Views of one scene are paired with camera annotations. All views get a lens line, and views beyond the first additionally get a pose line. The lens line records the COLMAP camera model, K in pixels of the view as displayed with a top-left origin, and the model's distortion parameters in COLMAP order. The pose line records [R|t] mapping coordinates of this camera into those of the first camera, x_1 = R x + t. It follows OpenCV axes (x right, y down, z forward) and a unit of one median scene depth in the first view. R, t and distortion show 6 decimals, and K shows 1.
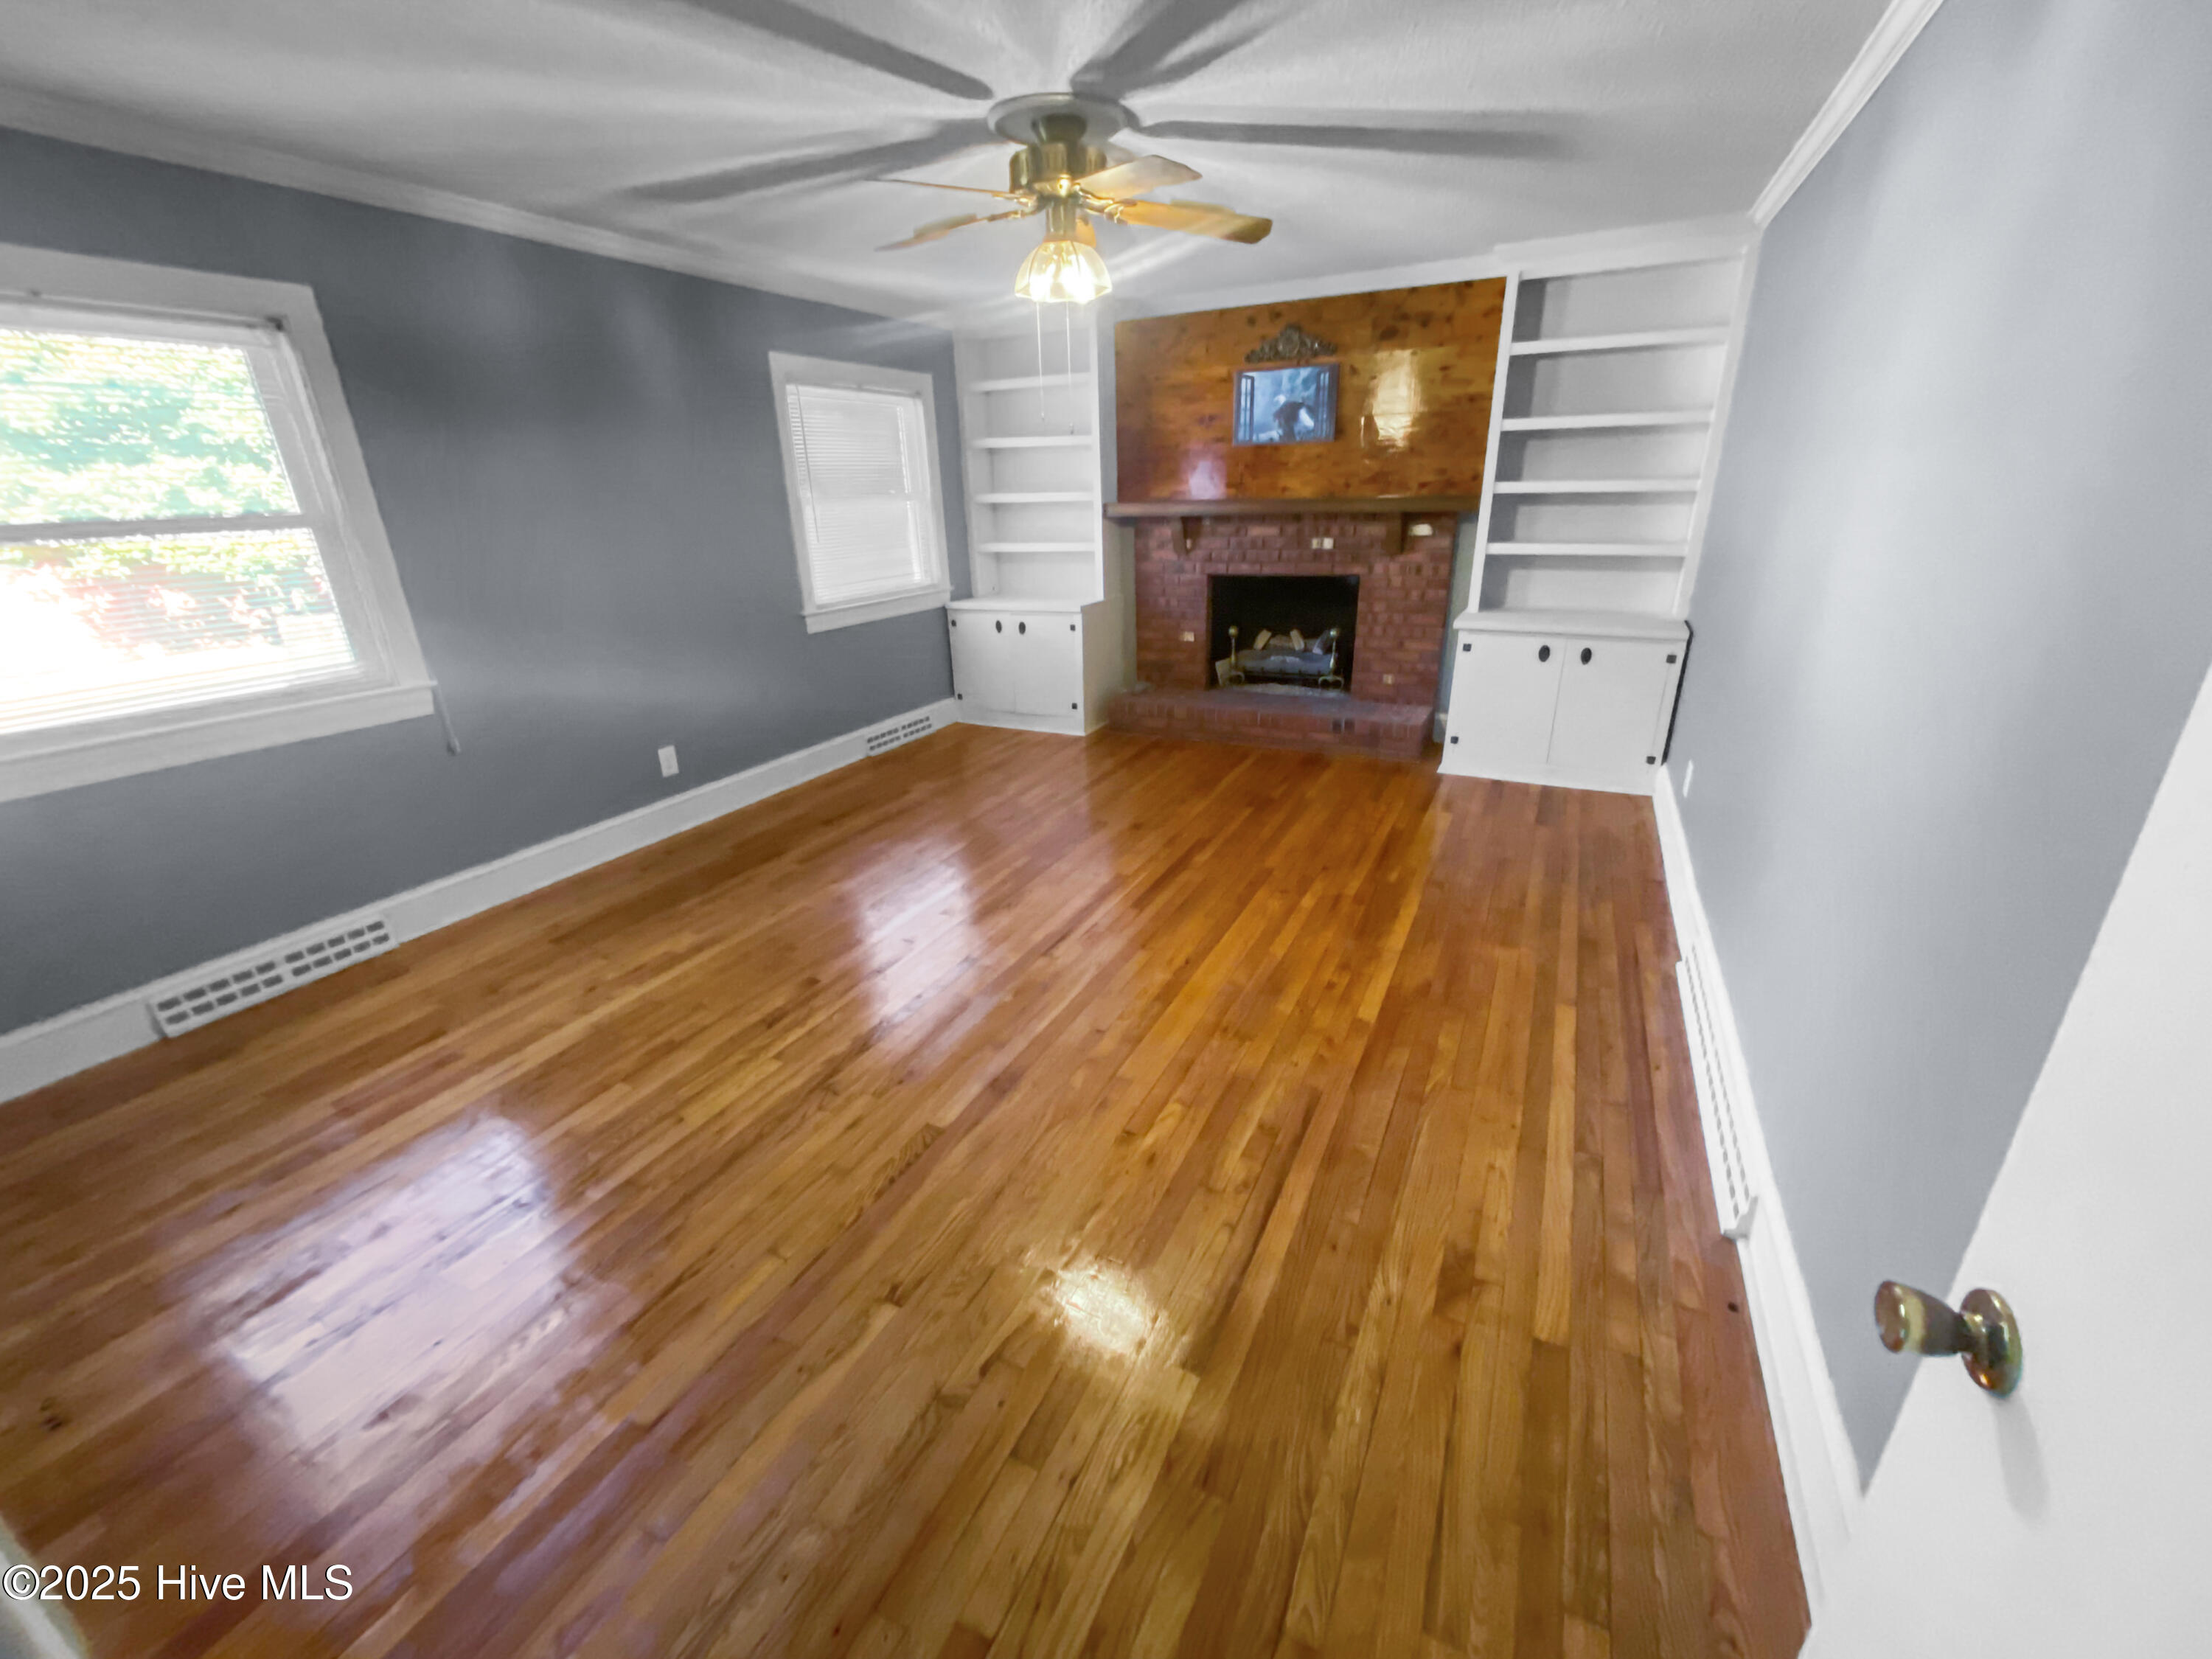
lens RADIAL K [[889.8, 0, 1086.5], [0, 889.8, 825.0], [0, 0, 1]] dist [0.009927, -0.002869]
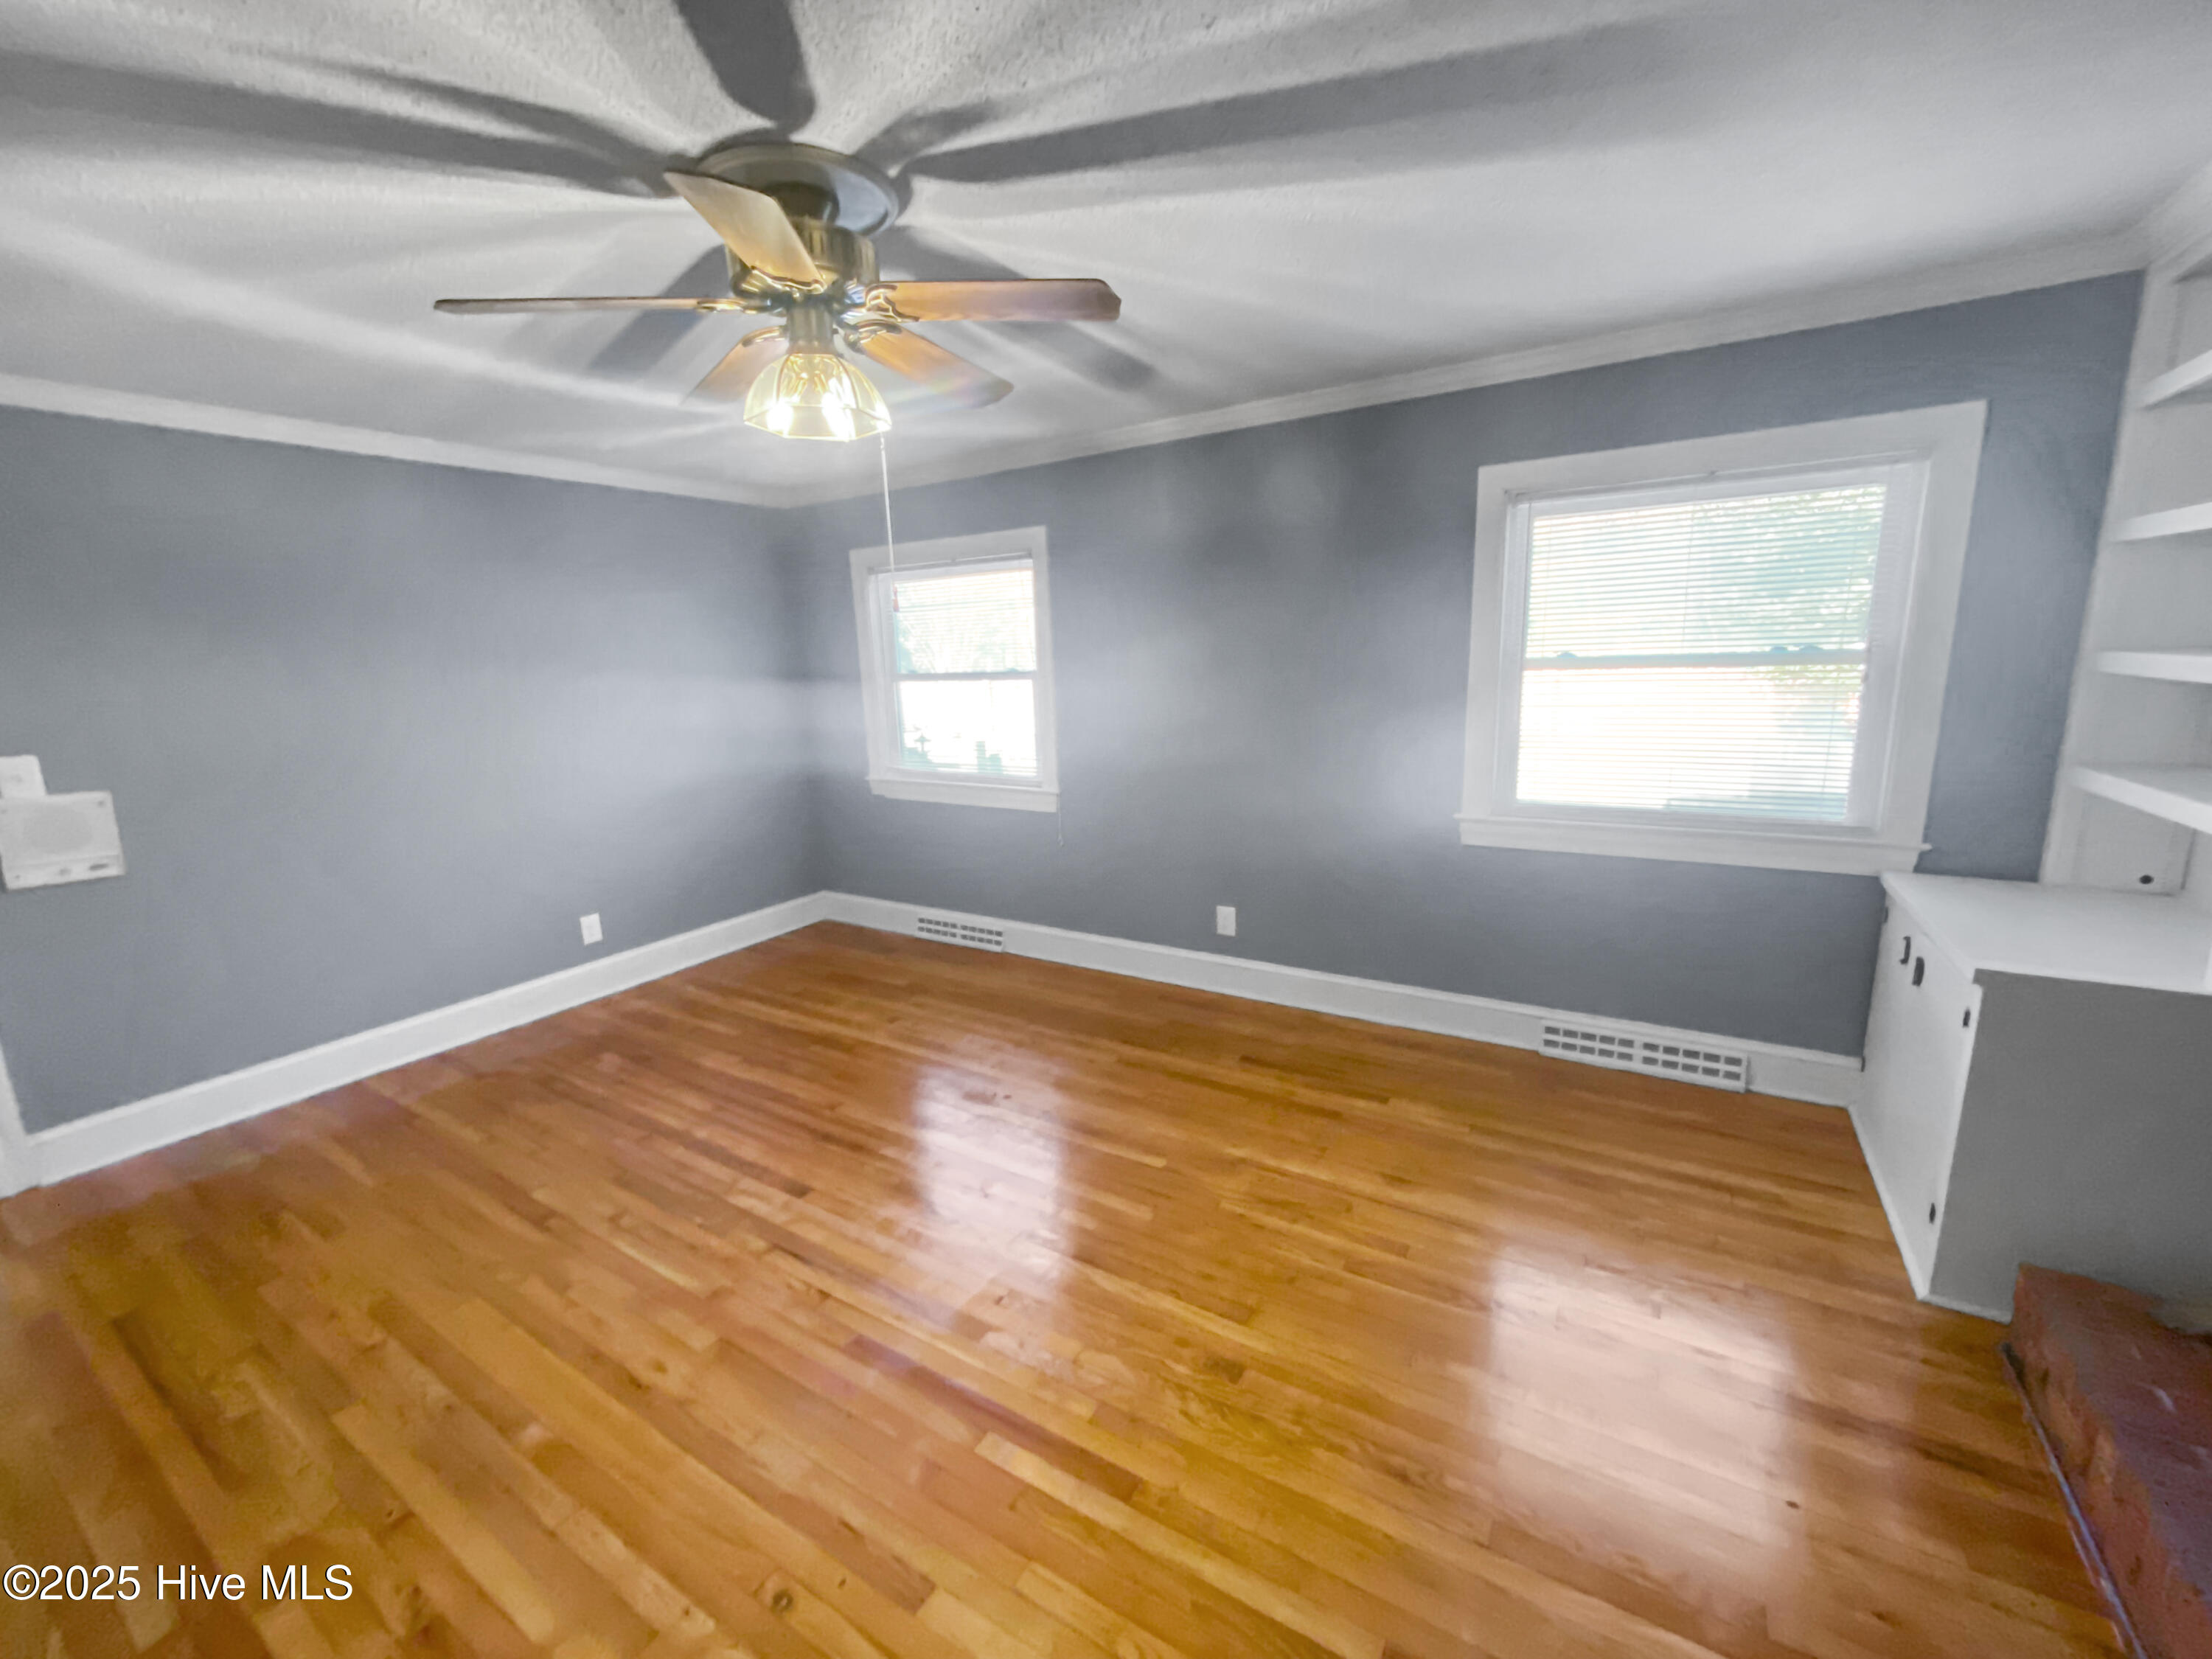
lens RADIAL K [[889.8, 0, 1122.4], [0, 889.8, 811.9], [0, 0, 1]] dist [0.009927, -0.002869]
pose [[-0.069035, 0.189373, -0.979475, 0.366160], [-0.333864, 0.920819, 0.201564, -0.268707], [0.940090, 0.340926, -0.000343, 0.688407]]
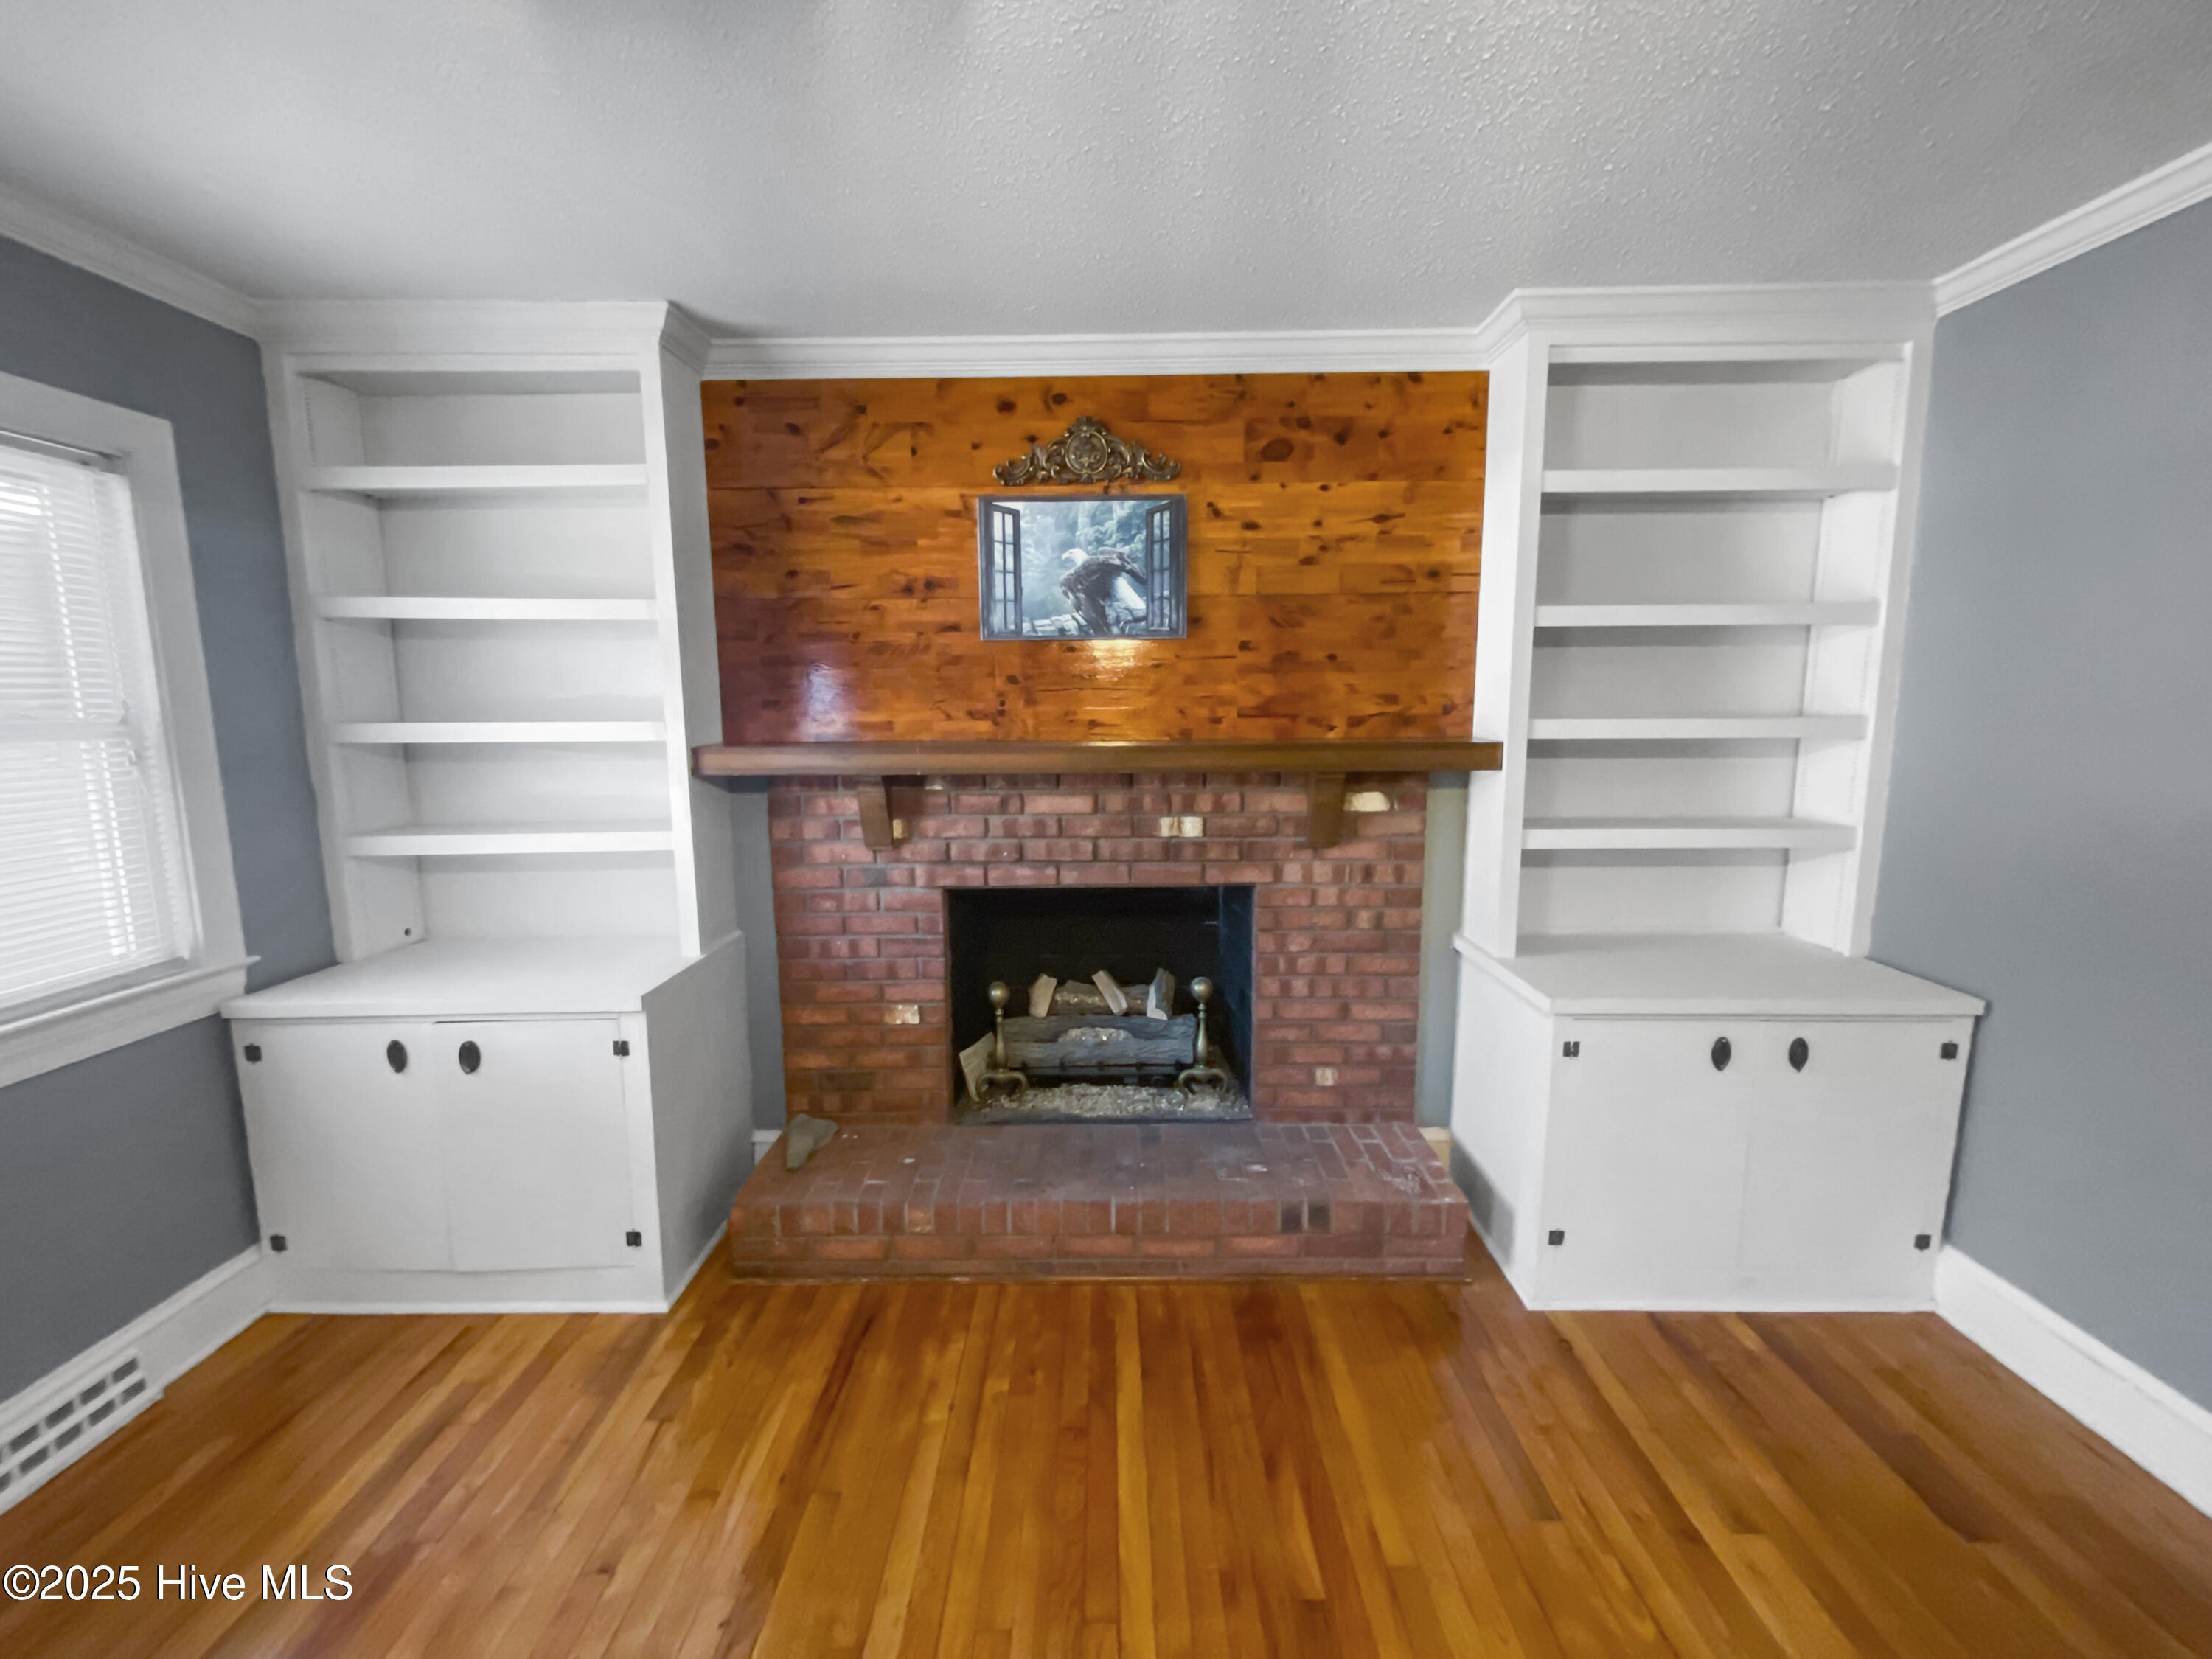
lens RADIAL K [[889.8, 0, 1108.0], [0, 889.8, 824.7], [0, 0, 1]] dist [0.009927, -0.002869]
pose [[0.891707, -0.036947, 0.451103, 0.001862], [0.145709, 0.967037, -0.208824, -0.214849], [-0.428518, 0.251939, 0.867697, 0.572695]]
